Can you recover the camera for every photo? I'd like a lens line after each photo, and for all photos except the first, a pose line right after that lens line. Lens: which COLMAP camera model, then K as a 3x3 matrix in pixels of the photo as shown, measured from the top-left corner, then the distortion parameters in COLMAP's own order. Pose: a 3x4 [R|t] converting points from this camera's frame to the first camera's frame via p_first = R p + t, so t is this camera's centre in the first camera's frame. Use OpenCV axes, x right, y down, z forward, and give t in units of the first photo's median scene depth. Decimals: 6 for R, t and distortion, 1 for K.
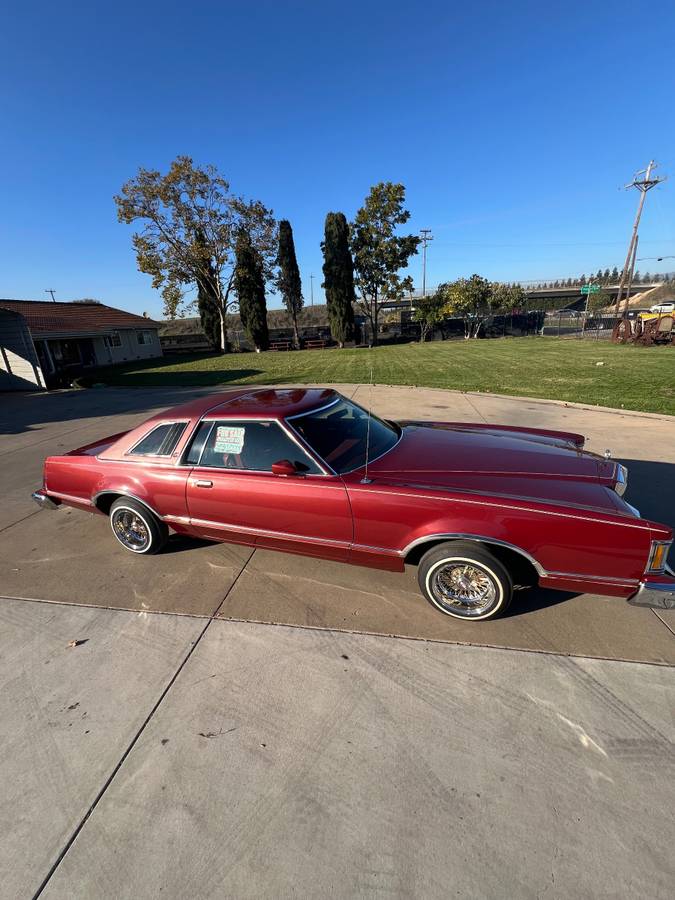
lens RADIAL K [[360.9, 0, 336.2], [0, 360.9, 450.6], [0, 0, 1]] dist [-0.004247, 0.001281]
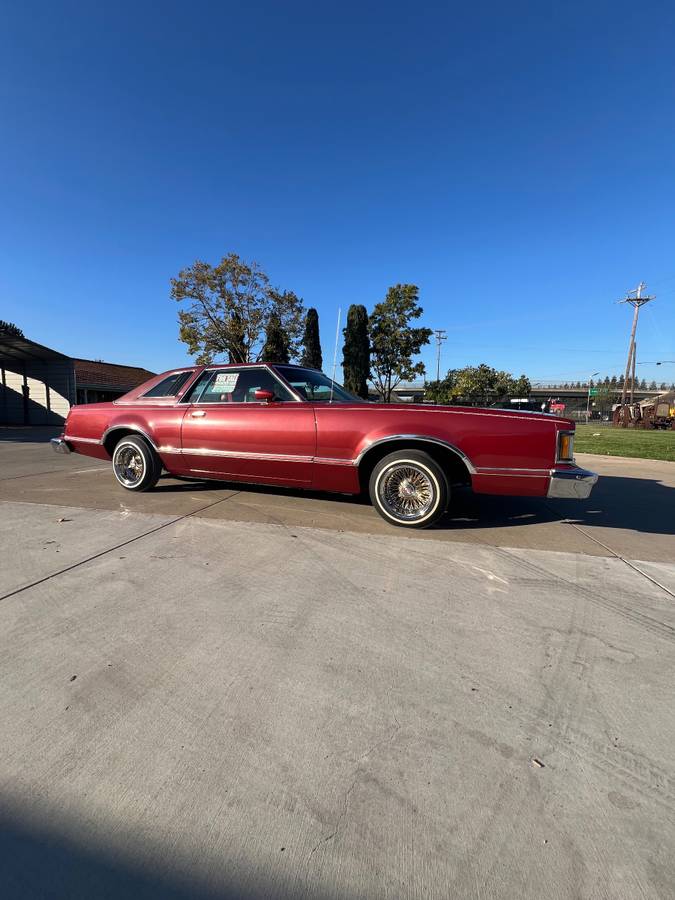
lens RADIAL K [[360.9, 0, 335.1], [0, 360.9, 450.0], [0, 0, 1]] dist [-0.004247, 0.001281]
pose [[0.996071, 0.076283, -0.044976, 0.013056], [-0.084369, 0.971784, -0.220267, 0.039985], [0.026905, 0.223196, 0.974402, -0.010144]]
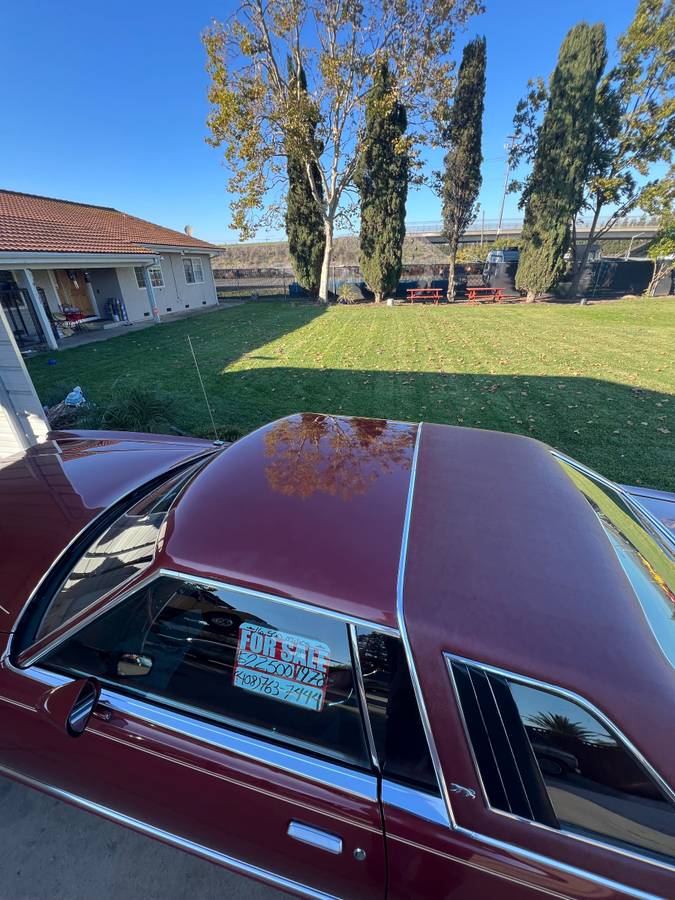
lens RADIAL K [[360.9, 0, 341.1], [0, 360.9, 446.6], [0, 0, 1]] dist [-0.004247, 0.001281]
pose [[0.999086, 0.021551, 0.036913, -0.347571], [-0.026354, 0.990492, 0.135019, -0.129520], [-0.033652, -0.135868, 0.990155, 0.415848]]
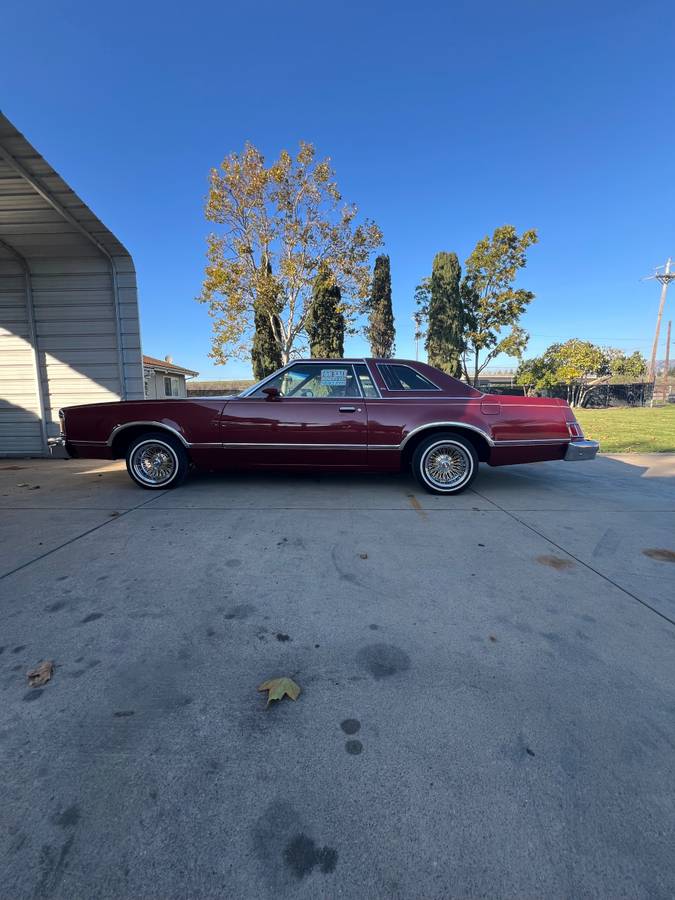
lens RADIAL K [[360.9, 0, 339.7], [0, 360.9, 447.6], [0, 0, 1]] dist [-0.004247, 0.001281]
pose [[0.983810, 0.020959, 0.177987, -0.376140], [0.016290, 0.978569, -0.205275, -0.055243], [-0.178475, 0.204851, 0.962384, 0.324869]]
